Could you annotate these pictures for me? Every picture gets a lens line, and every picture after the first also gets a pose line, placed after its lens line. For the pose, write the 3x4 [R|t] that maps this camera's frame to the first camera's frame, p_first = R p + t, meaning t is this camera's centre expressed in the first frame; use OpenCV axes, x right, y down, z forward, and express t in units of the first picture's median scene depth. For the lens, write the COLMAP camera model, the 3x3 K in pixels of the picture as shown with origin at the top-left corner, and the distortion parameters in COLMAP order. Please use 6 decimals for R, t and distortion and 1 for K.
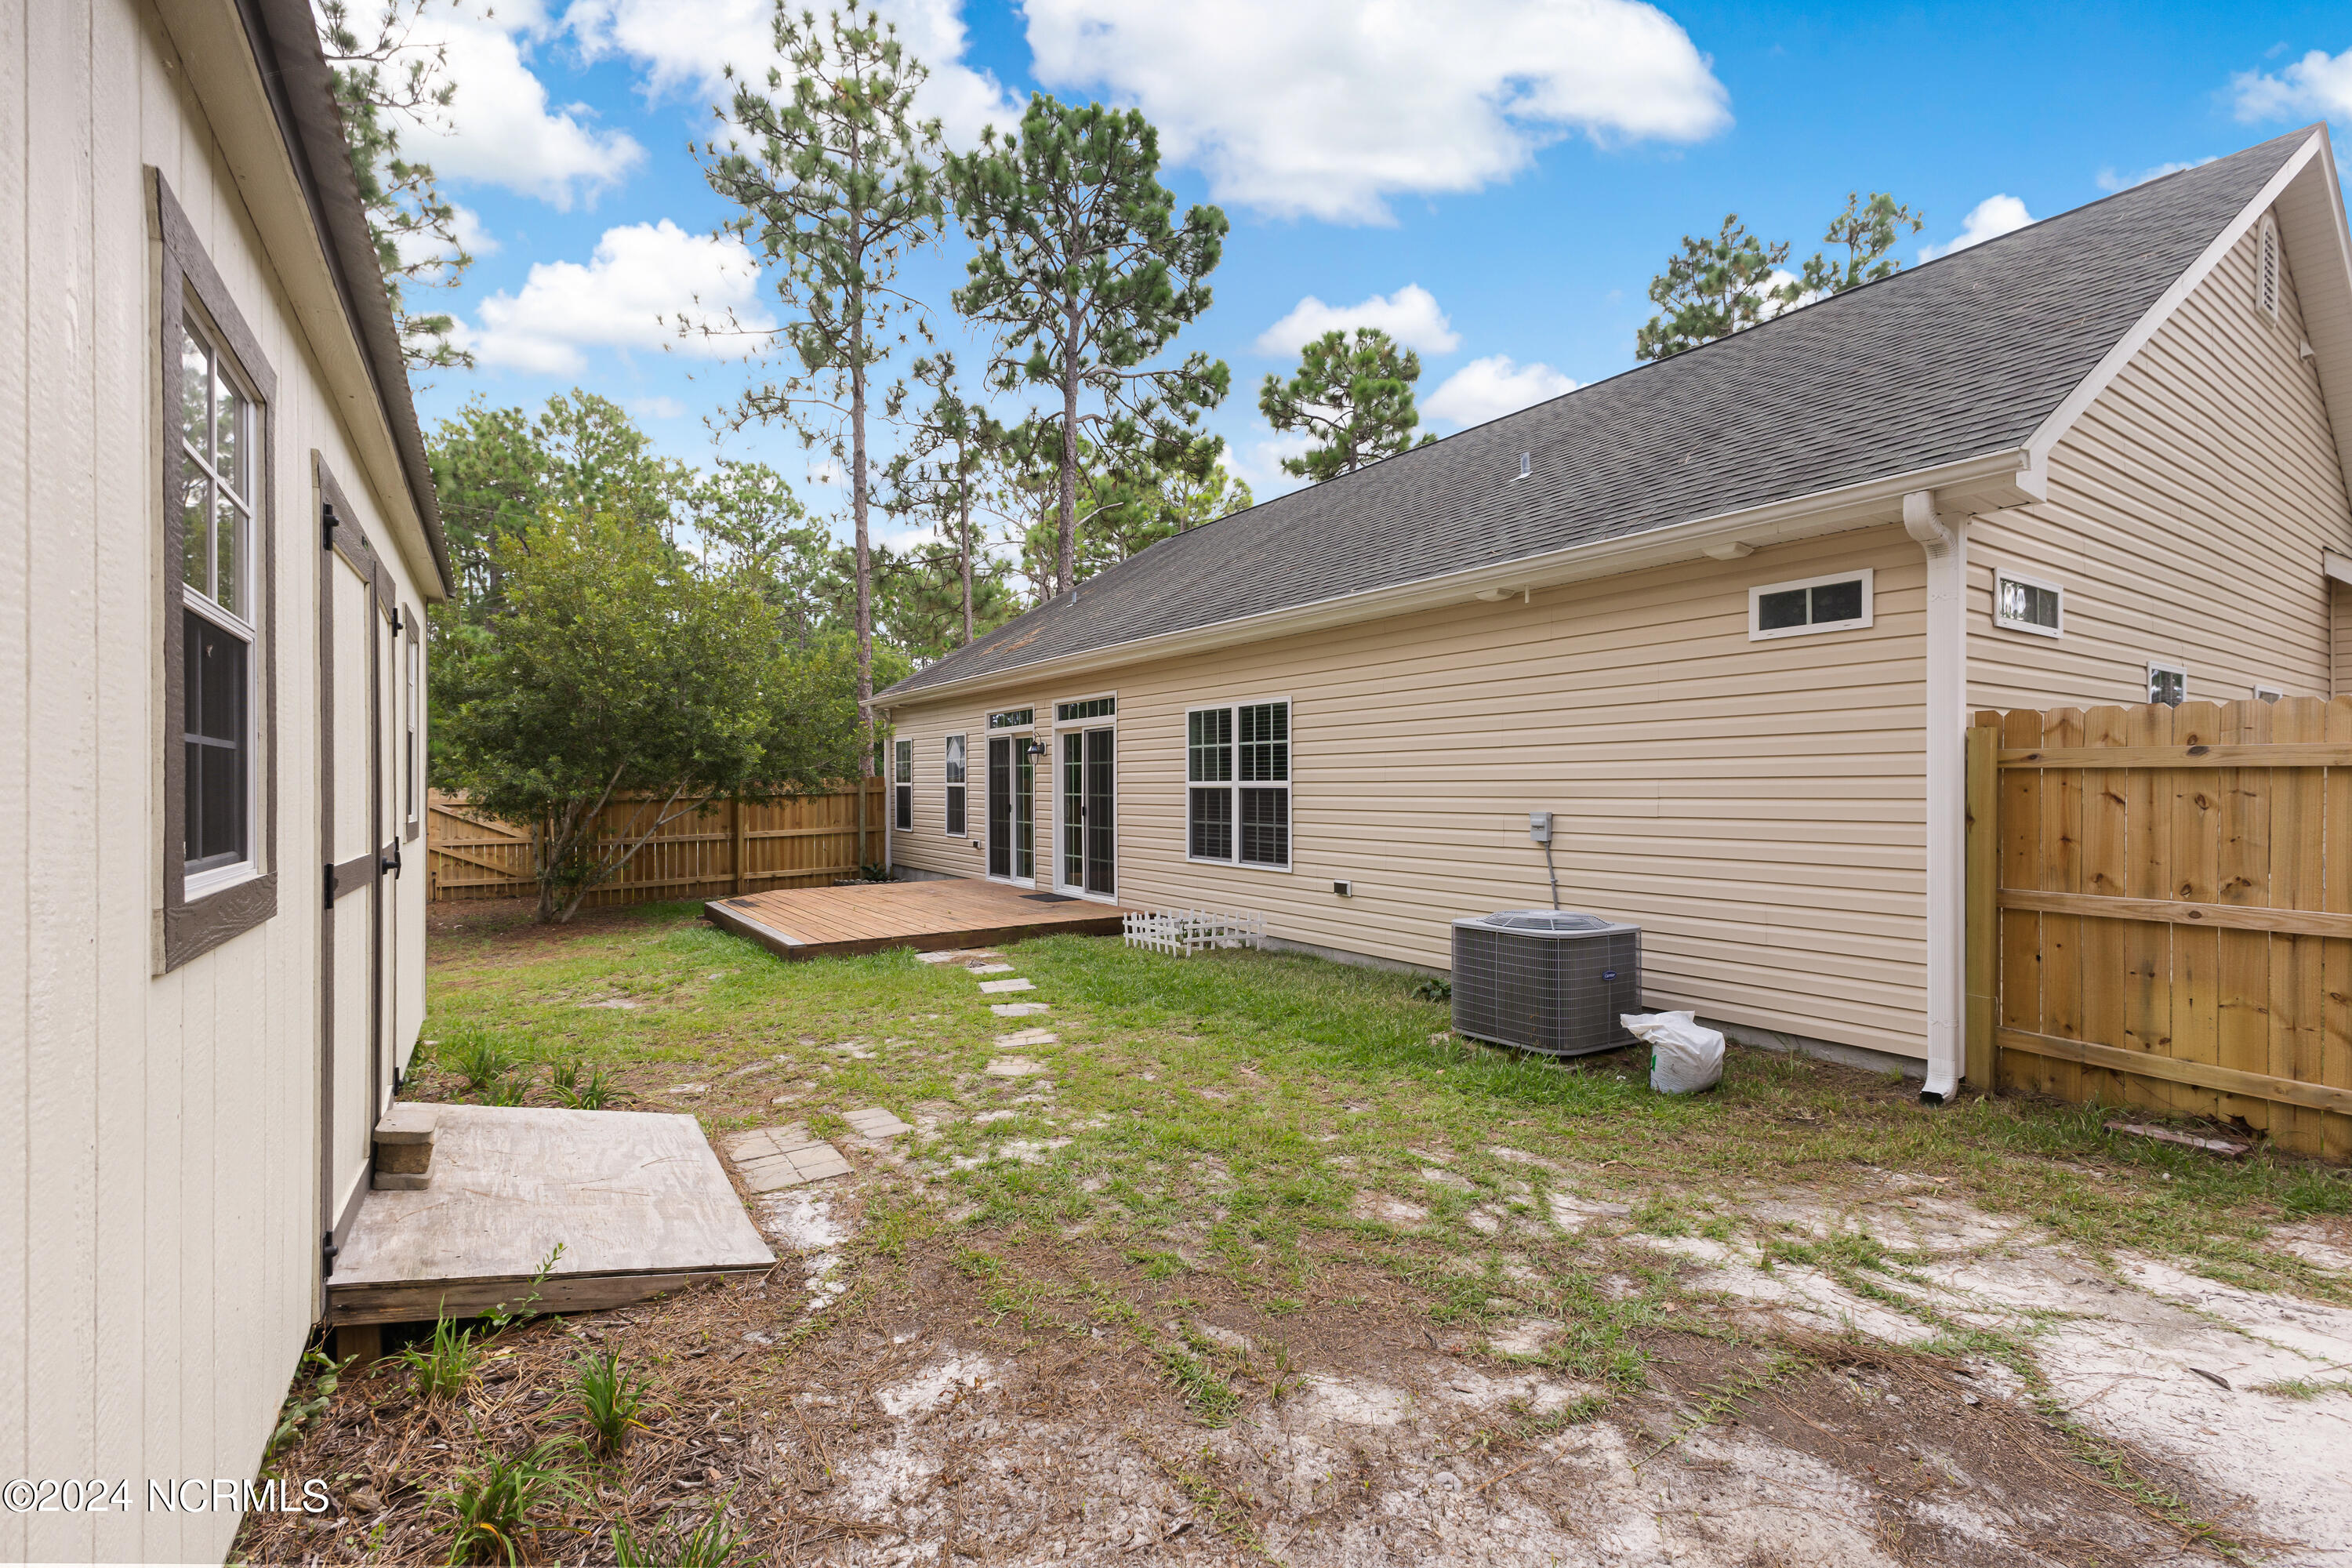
lens RADIAL K [[987.3, 0, 1162.5], [0, 987.3, 791.2], [0, 0, 1]] dist [0.020666, 0.000361]
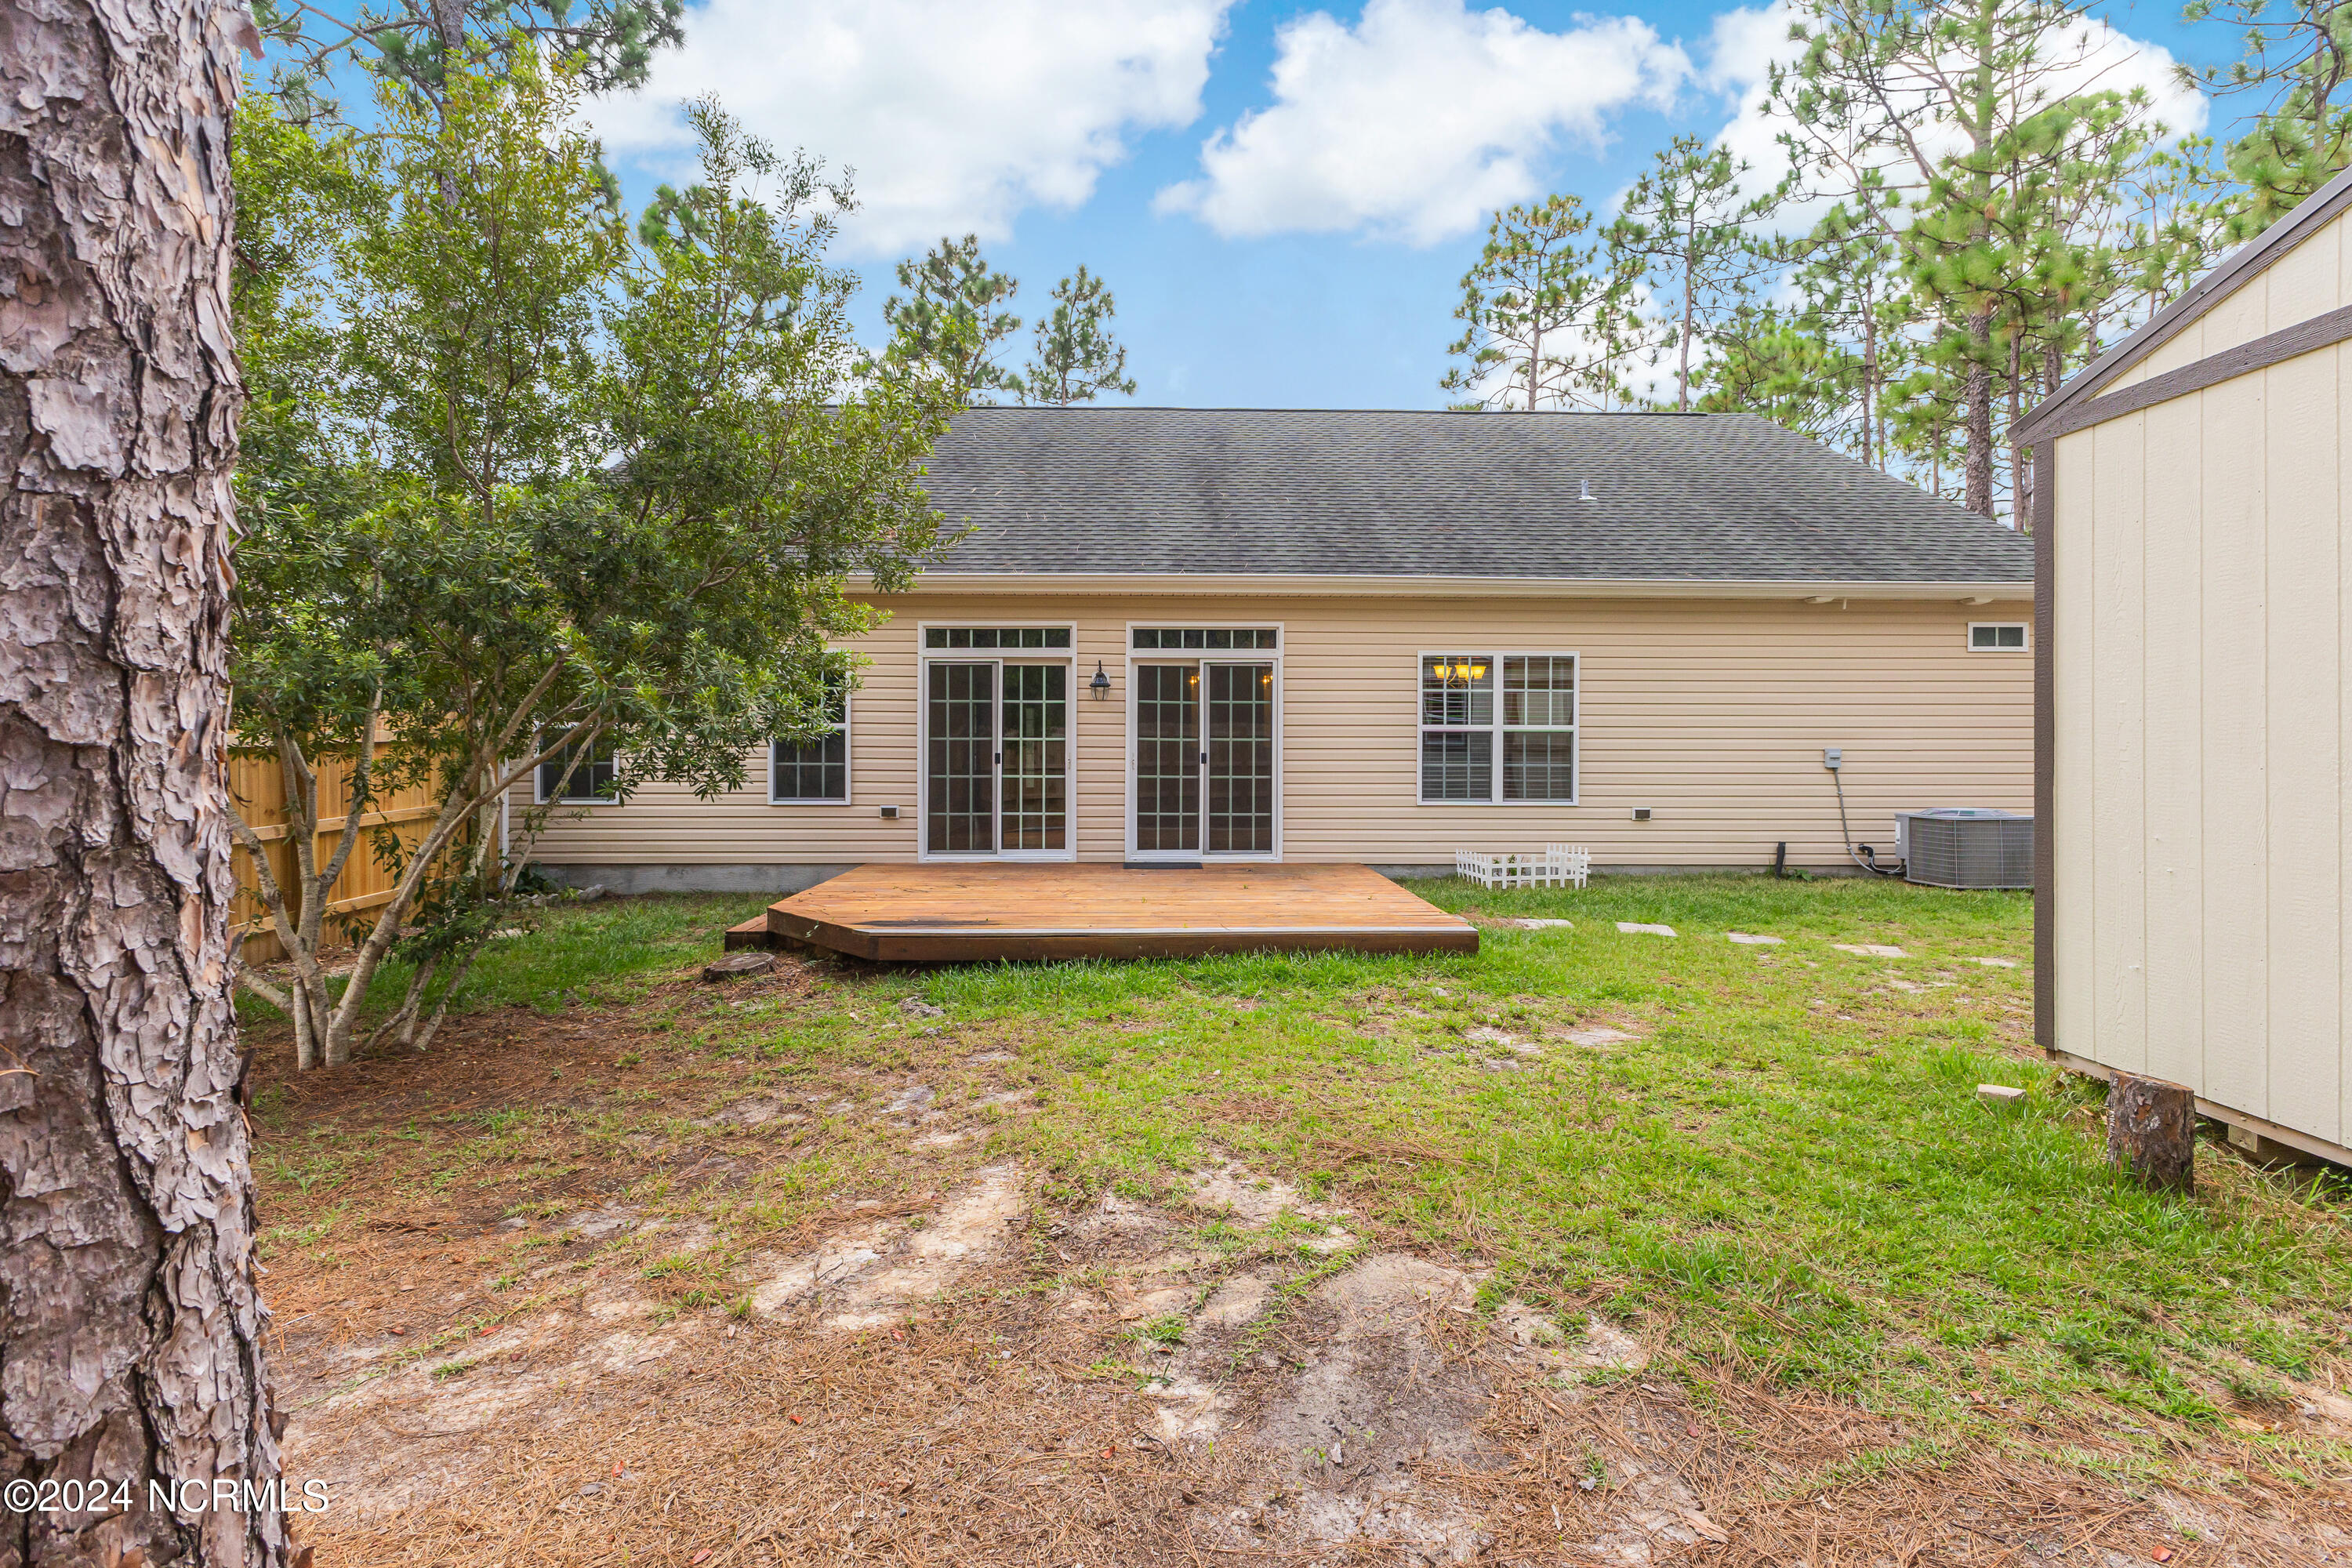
lens RADIAL K [[987.3, 0, 1177.5], [0, 987.3, 766.2], [0, 0, 1]] dist [0.020666, 0.000361]
pose [[0.562840, 0.016562, 0.826400, -0.997445], [-0.000908, 0.999811, -0.019418, 0.054925], [-0.826565, 0.010179, 0.562749, 0.678933]]
